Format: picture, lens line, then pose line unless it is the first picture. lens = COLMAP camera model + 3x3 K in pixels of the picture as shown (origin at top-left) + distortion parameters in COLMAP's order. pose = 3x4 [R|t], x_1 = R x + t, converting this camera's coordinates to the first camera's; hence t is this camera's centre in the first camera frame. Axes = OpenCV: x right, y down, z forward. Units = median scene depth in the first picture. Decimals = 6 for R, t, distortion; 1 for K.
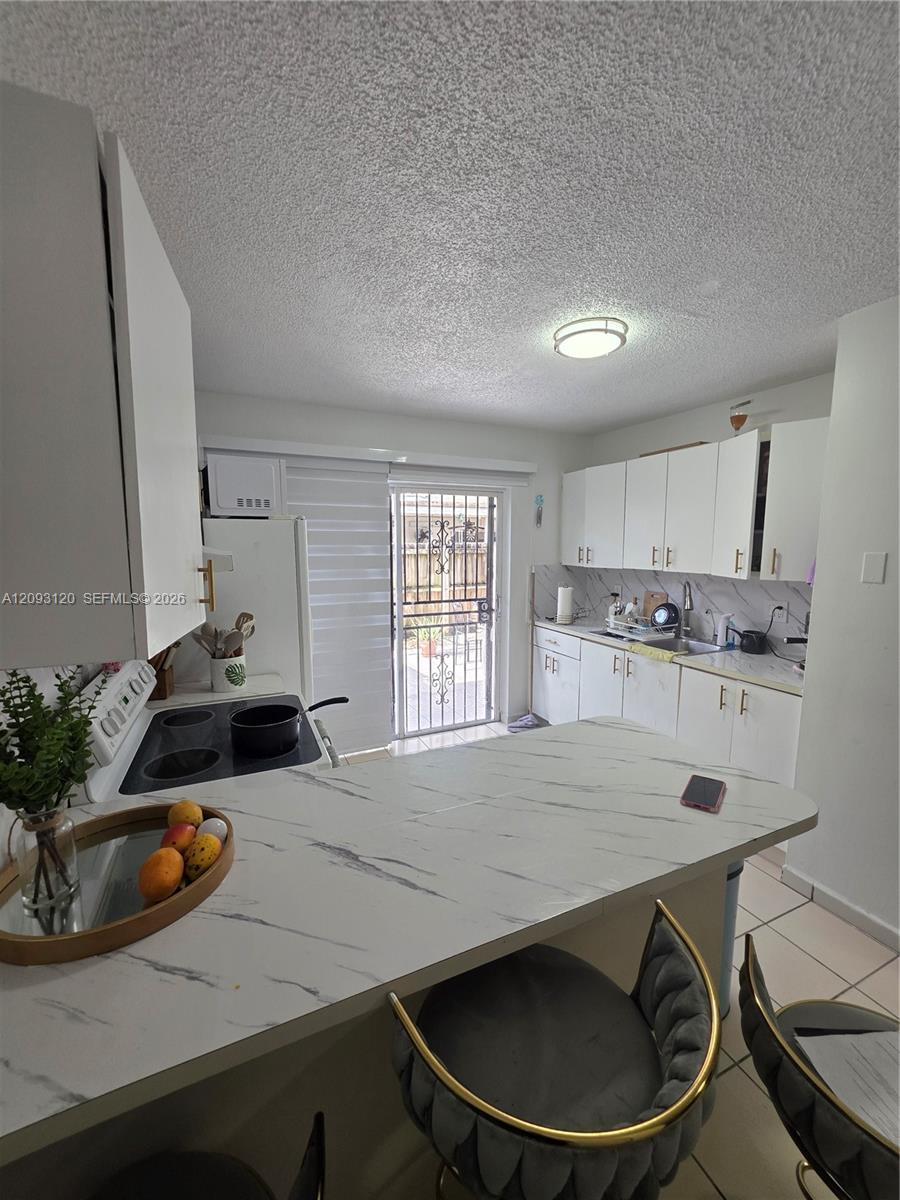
lens RADIAL K [[480.1, 0, 452.5], [0, 480.1, 609.5], [0, 0, 1]] dist [0.000272, 0.000002]
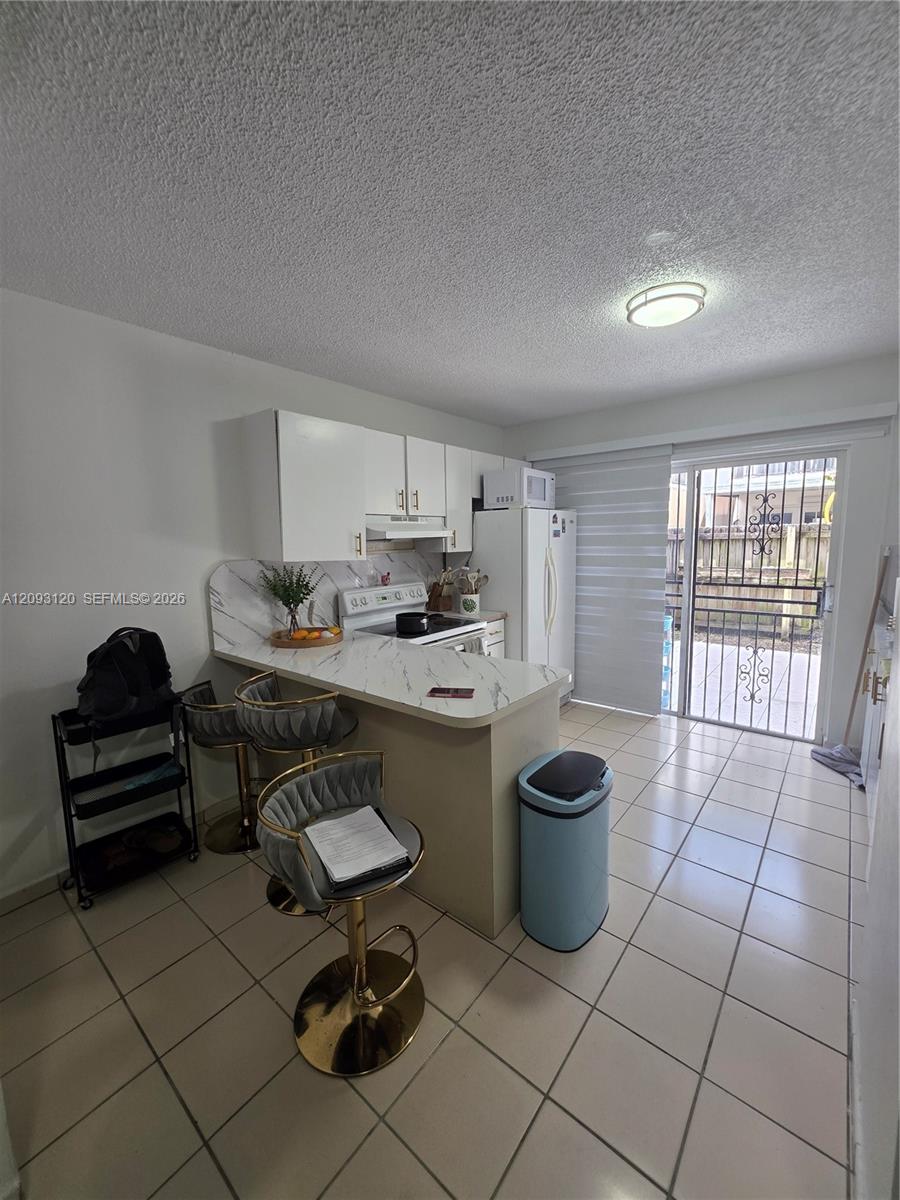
lens RADIAL K [[478.5, 0, 450.0], [0, 478.5, 600.0], [0, 0, 1]] dist [-0.000281, -0.000068]
pose [[0.438105, 0.108006, -0.892412, 0.615191], [-0.100841, 0.992394, 0.070602, 0.005067], [0.893250, 0.059061, 0.445664, 0.124041]]
